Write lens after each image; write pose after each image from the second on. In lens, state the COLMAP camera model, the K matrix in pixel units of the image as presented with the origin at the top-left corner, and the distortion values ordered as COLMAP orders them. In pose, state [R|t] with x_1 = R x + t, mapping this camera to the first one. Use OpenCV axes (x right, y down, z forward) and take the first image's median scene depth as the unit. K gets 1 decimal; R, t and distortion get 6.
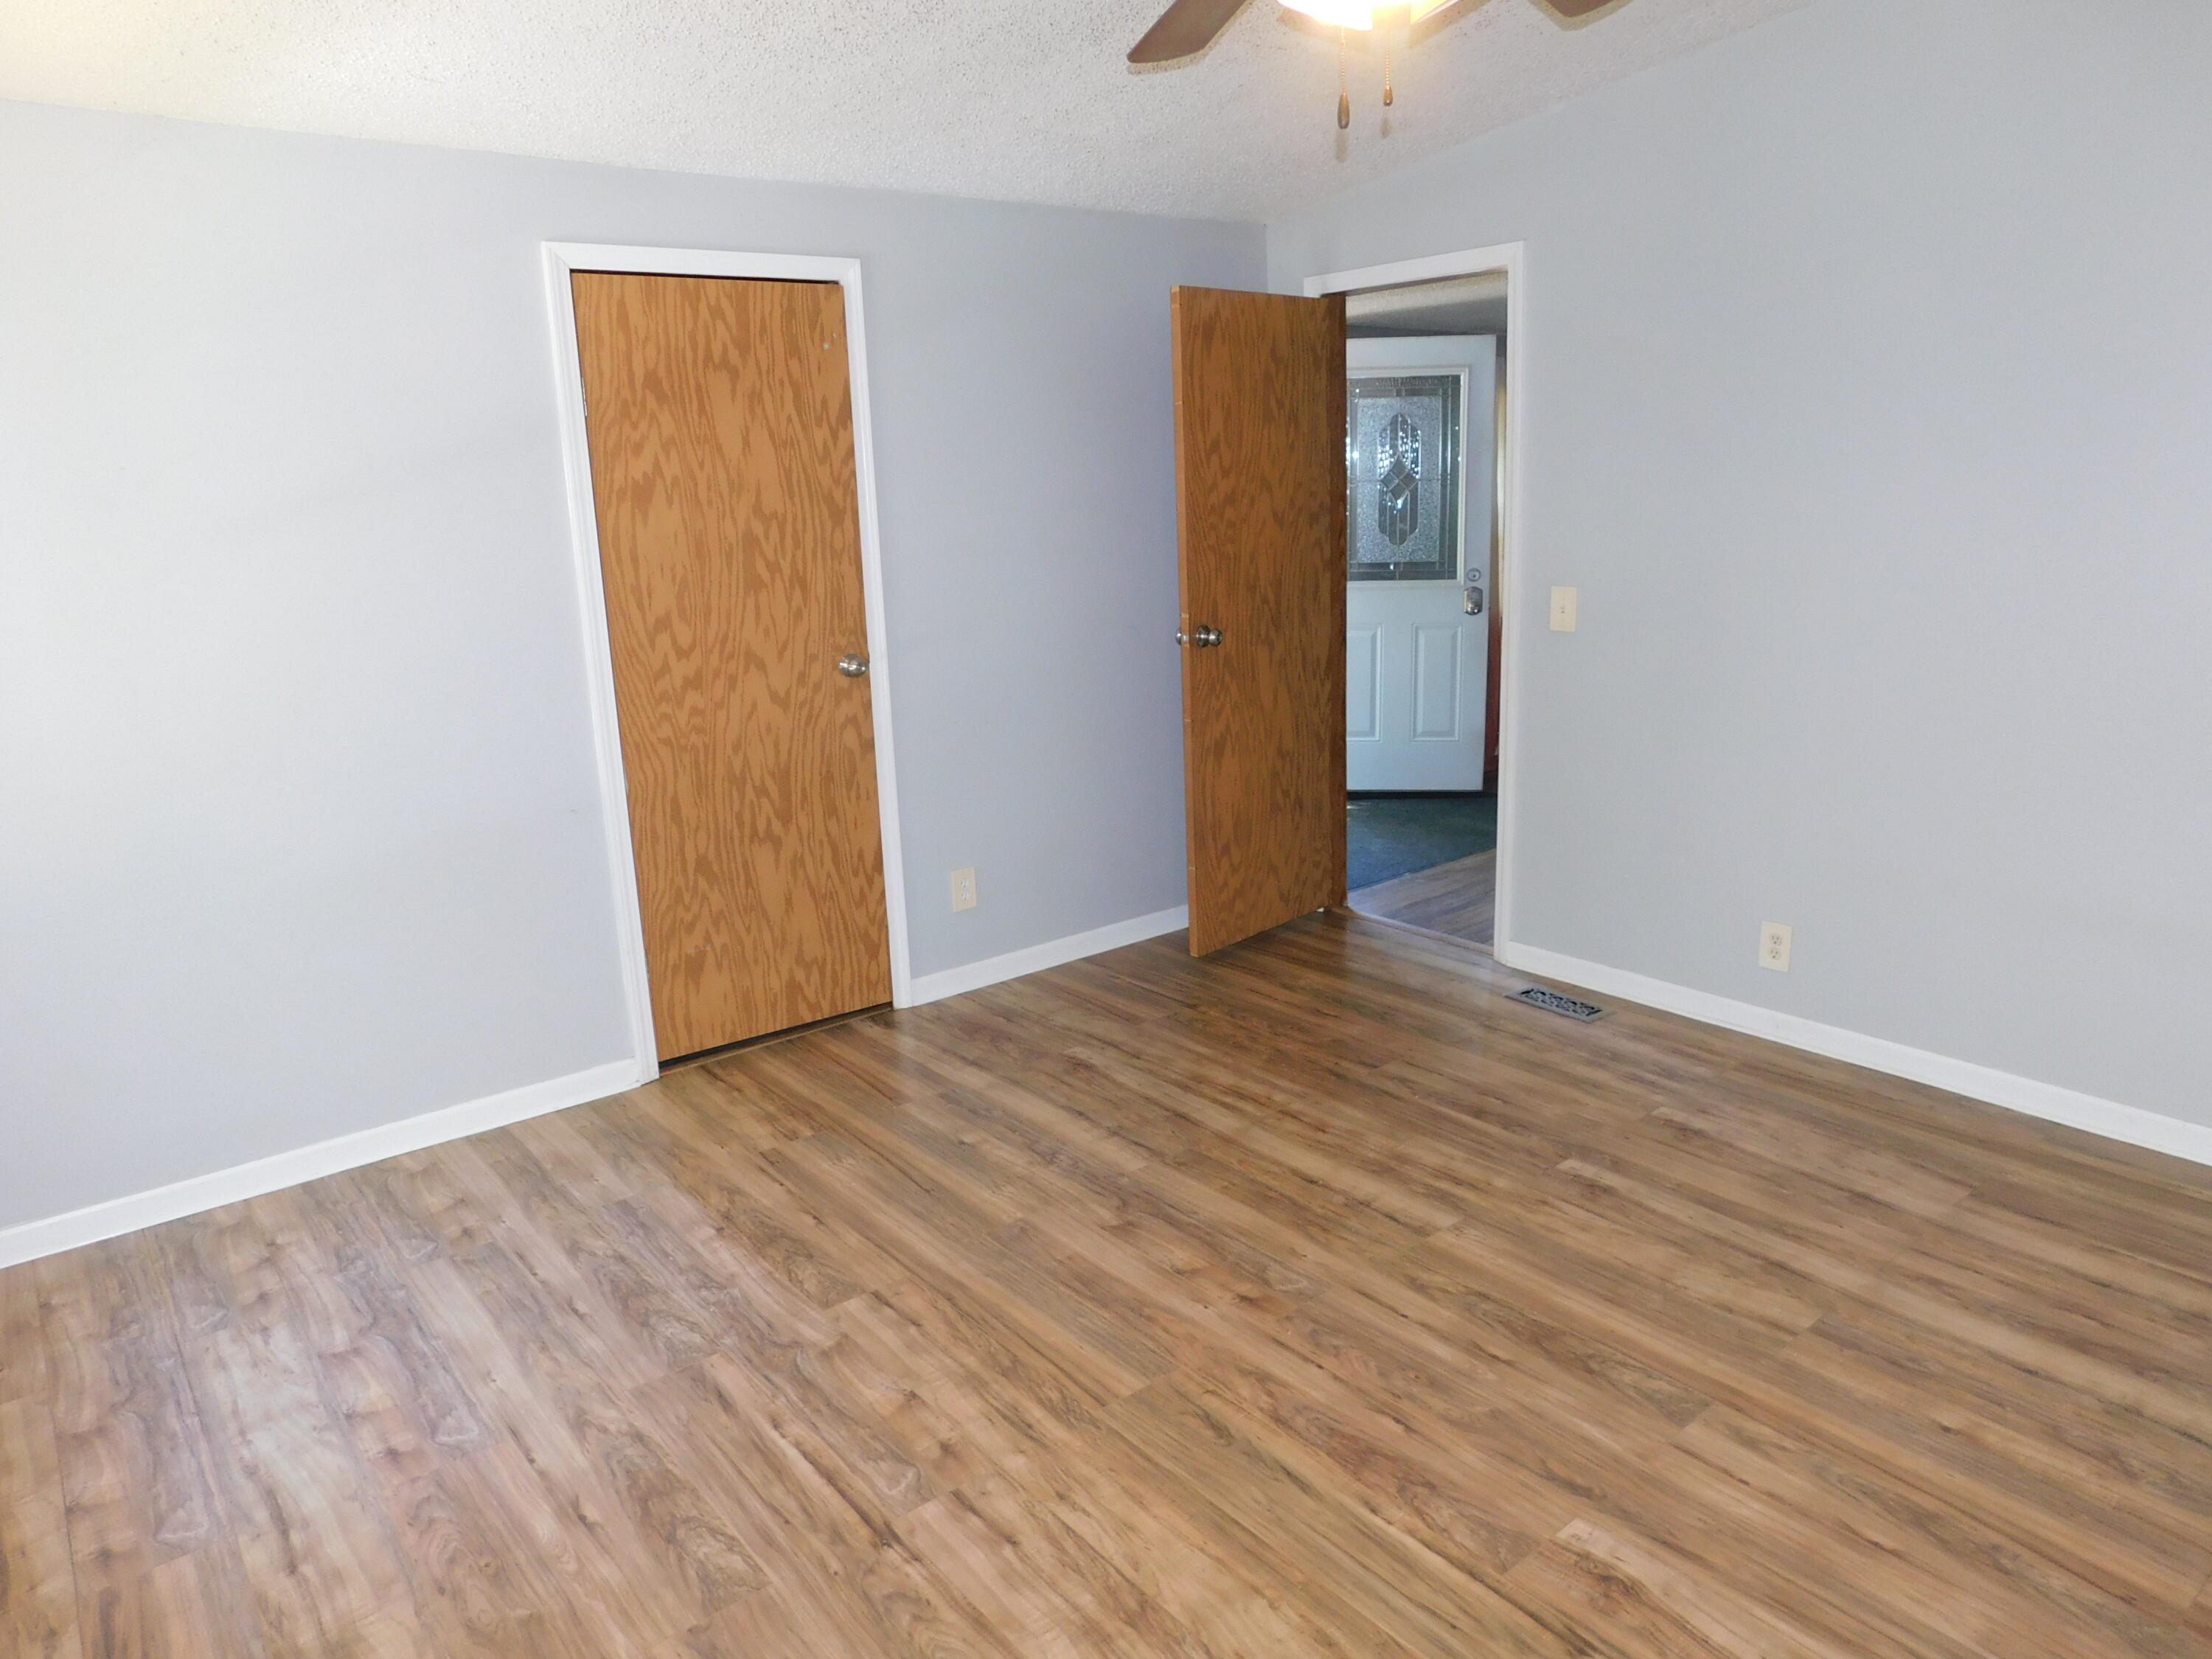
lens RADIAL K [[1469.0, 0, 1107.1], [0, 1469.0, 821.5], [0, 0, 1]] dist [-0.068925, 0.056003]
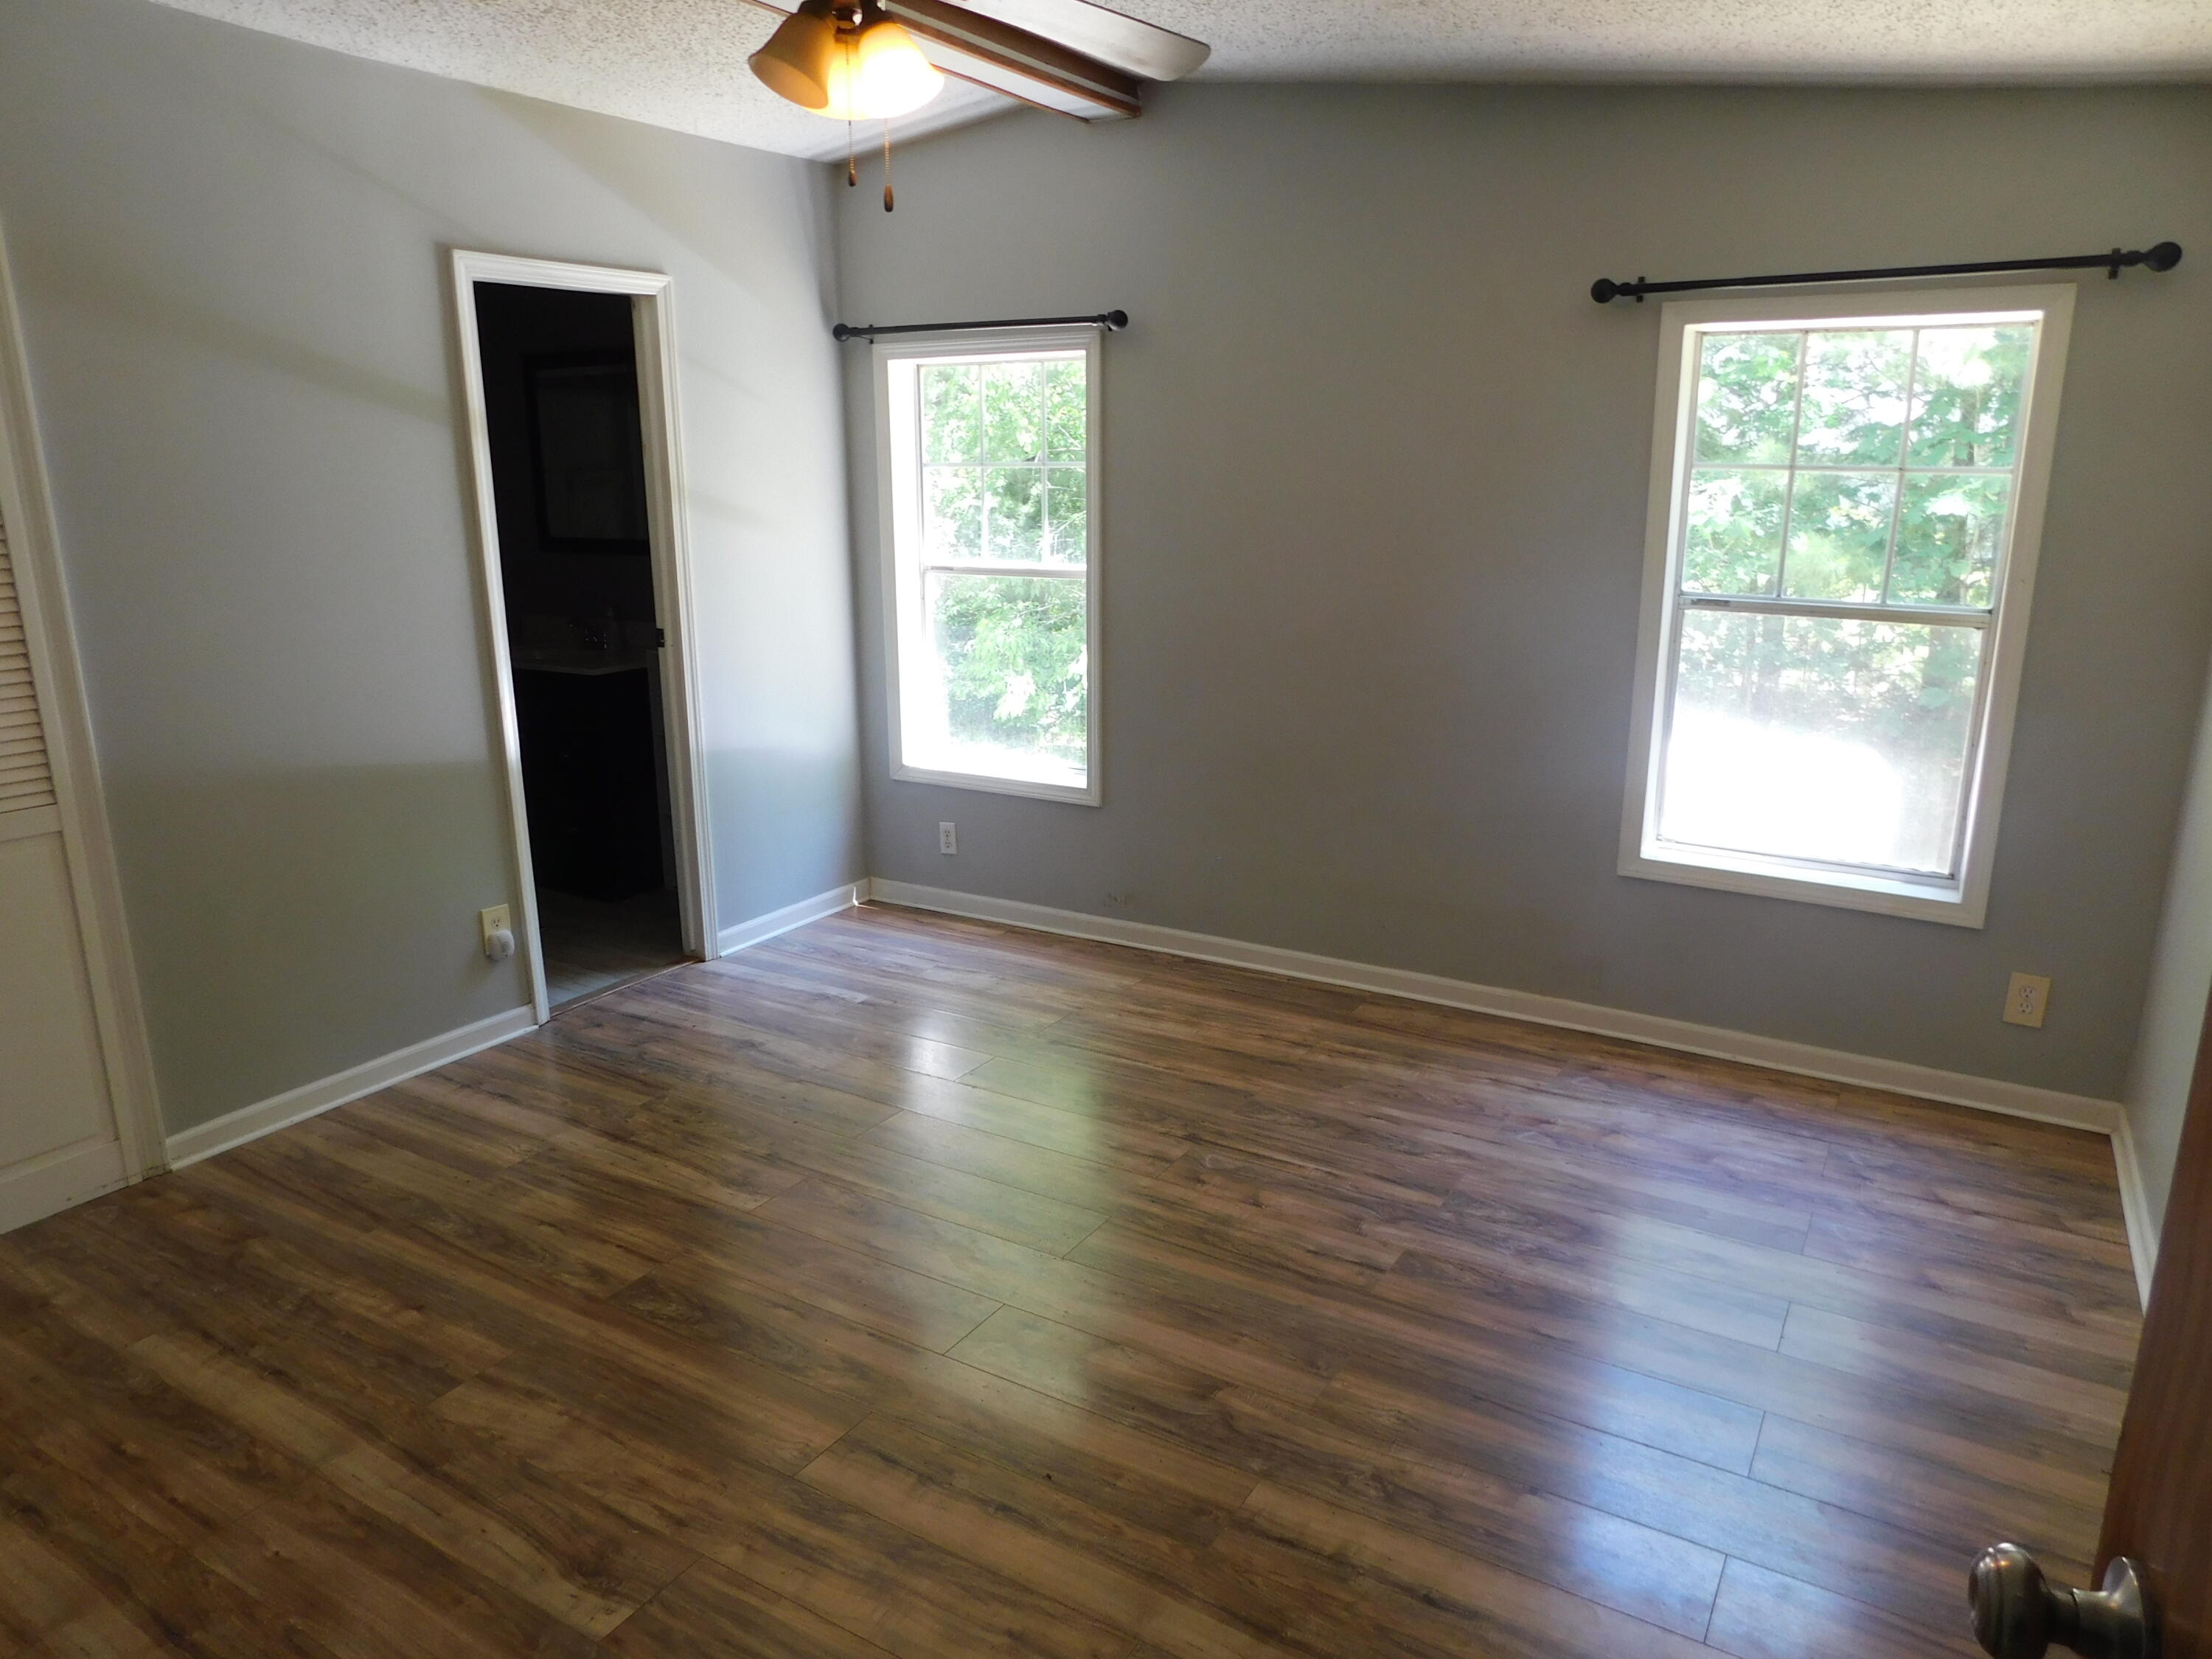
lens RADIAL K [[1469.0, 0, 1107.1], [0, 1469.0, 821.5], [0, 0, 1]] dist [-0.068925, 0.056003]
pose [[-0.939179, 0.111961, -0.324665, 0.342180], [-0.050217, 0.890434, 0.452334, -0.441883], [0.339736, 0.441127, -0.830654, 1.755328]]
